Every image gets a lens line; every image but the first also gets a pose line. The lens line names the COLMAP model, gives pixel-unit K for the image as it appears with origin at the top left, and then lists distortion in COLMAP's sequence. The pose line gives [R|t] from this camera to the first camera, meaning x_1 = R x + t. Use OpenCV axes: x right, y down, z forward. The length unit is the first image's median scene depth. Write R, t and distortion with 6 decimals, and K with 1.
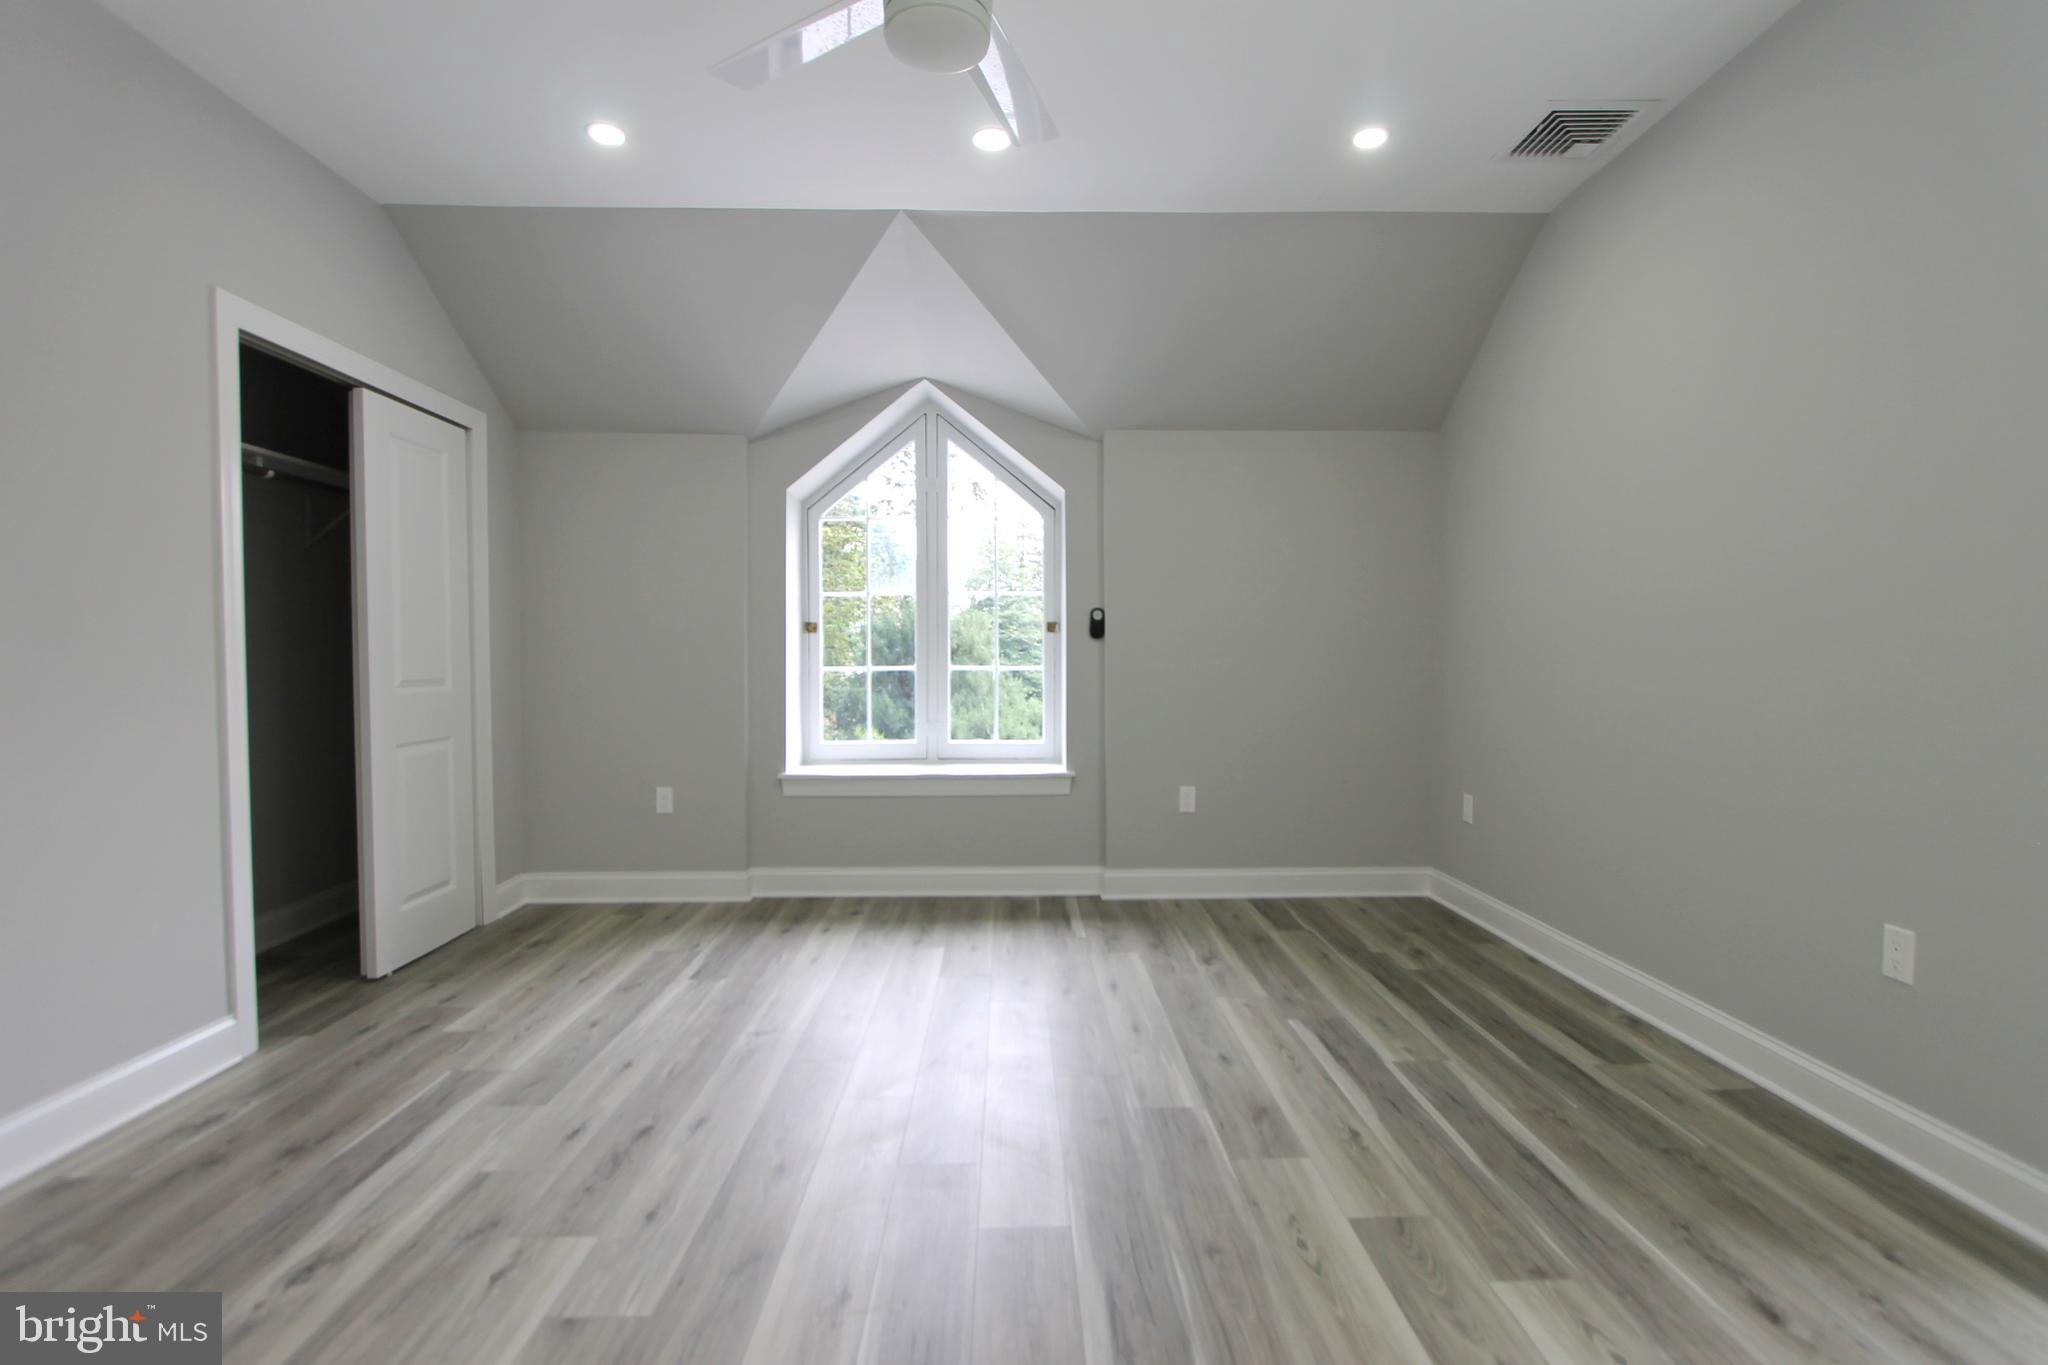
lens RADIAL K [[938.7, 0, 1028.2], [0, 938.7, 687.2], [0, 0, 1]] dist [-0.010876, 0.000084]
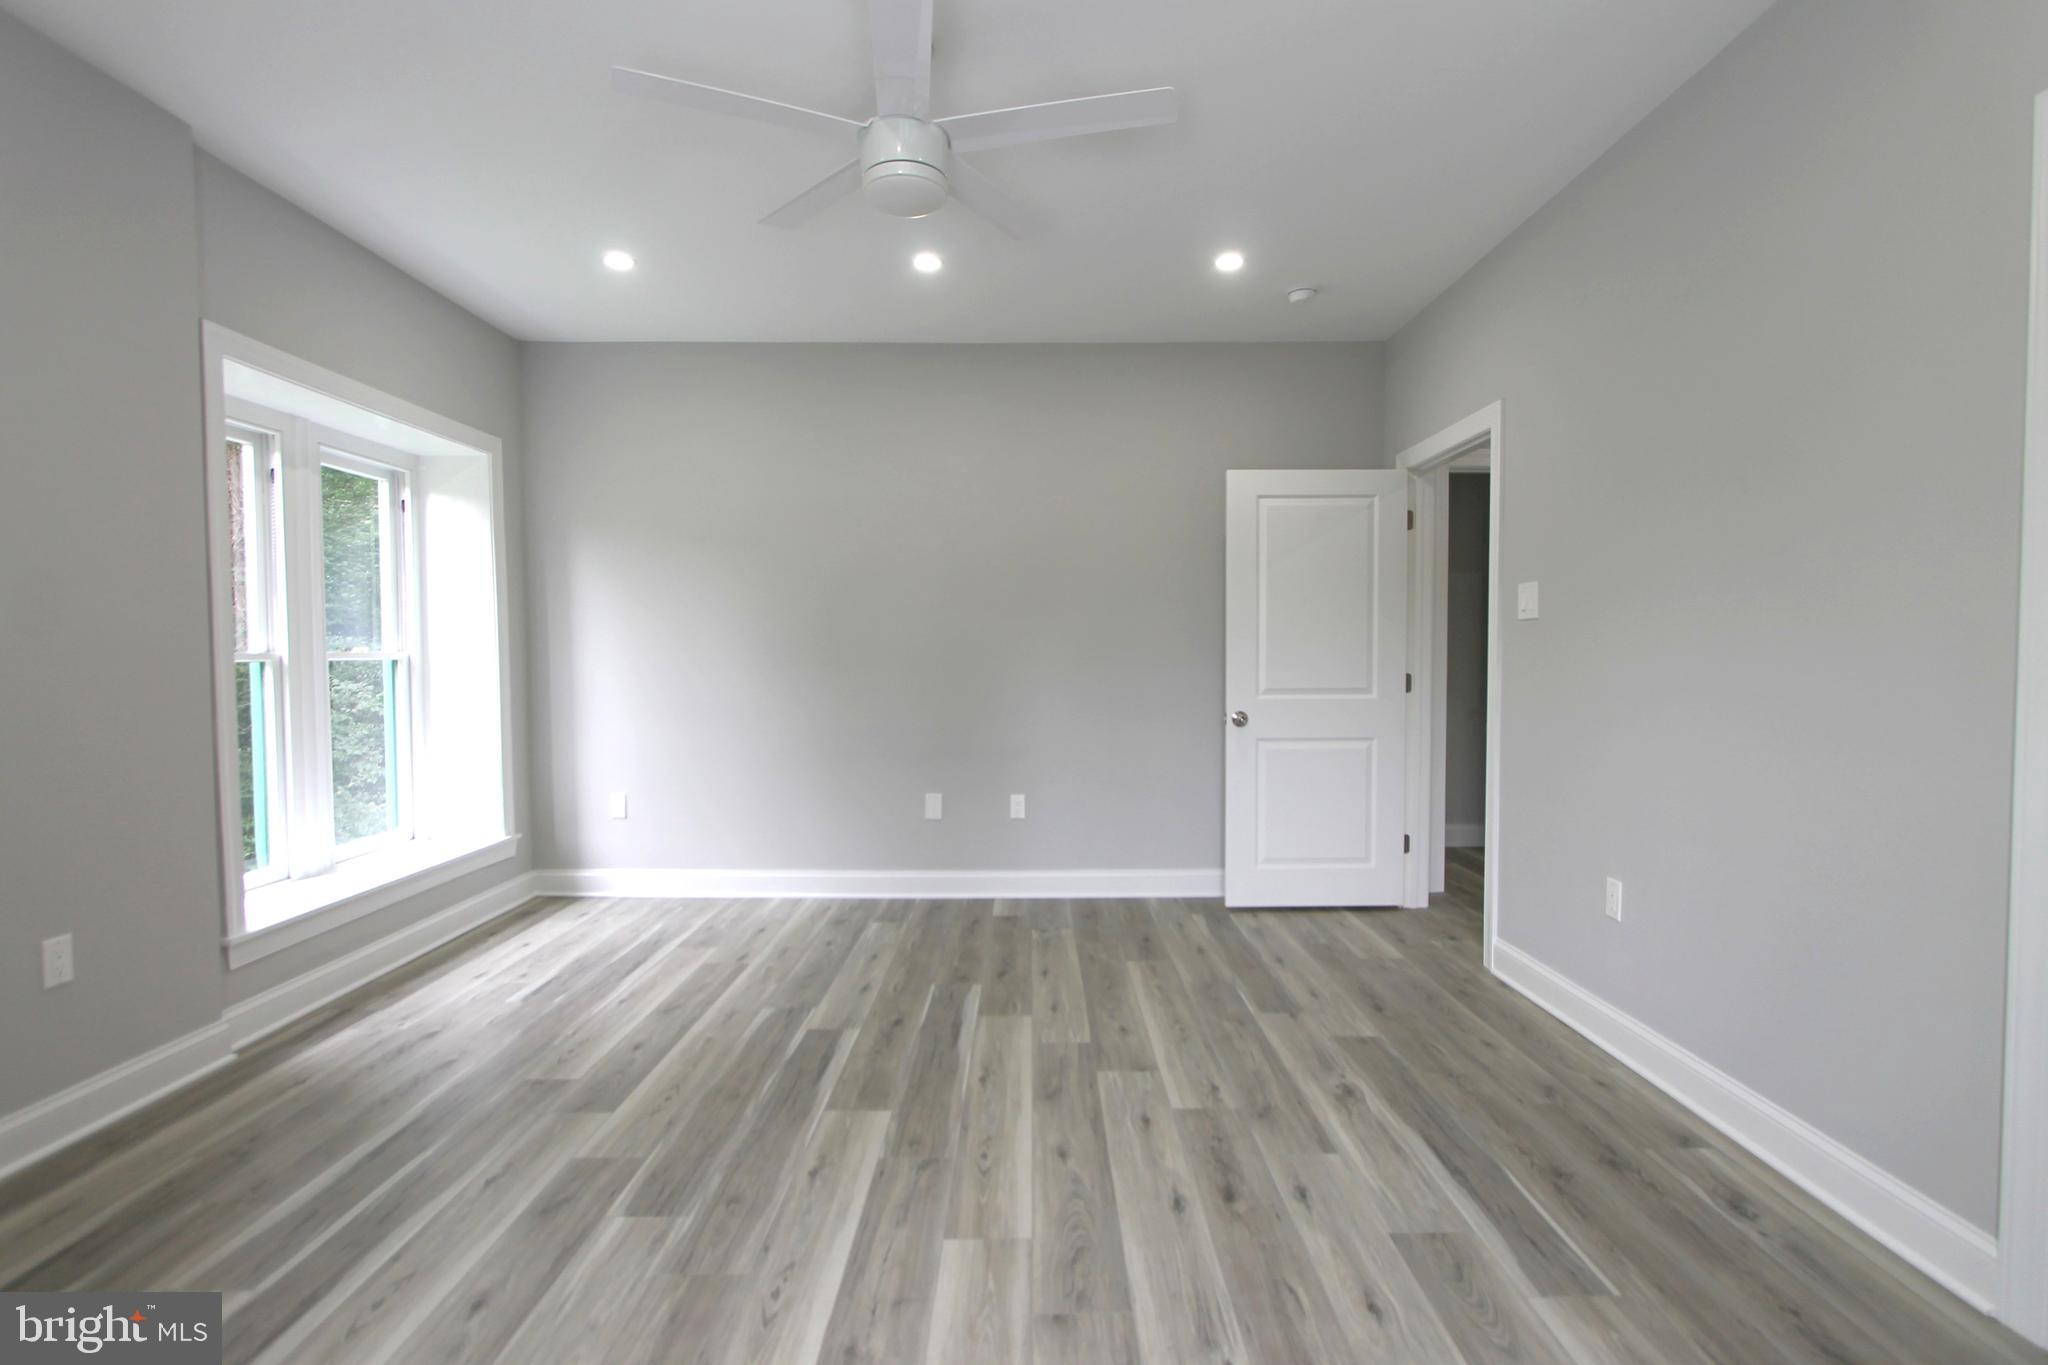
lens RADIAL K [[956.0, 0, 1022.6], [0, 956.0, 689.3], [0, 0, 1]] dist [-0.010387, -0.000358]
pose [[-0.999454, 0.008819, 0.031838, -0.256749], [0.011073, 0.997390, 0.071342, -0.105377], [-0.031126, 0.071655, -0.996944, 2.059145]]
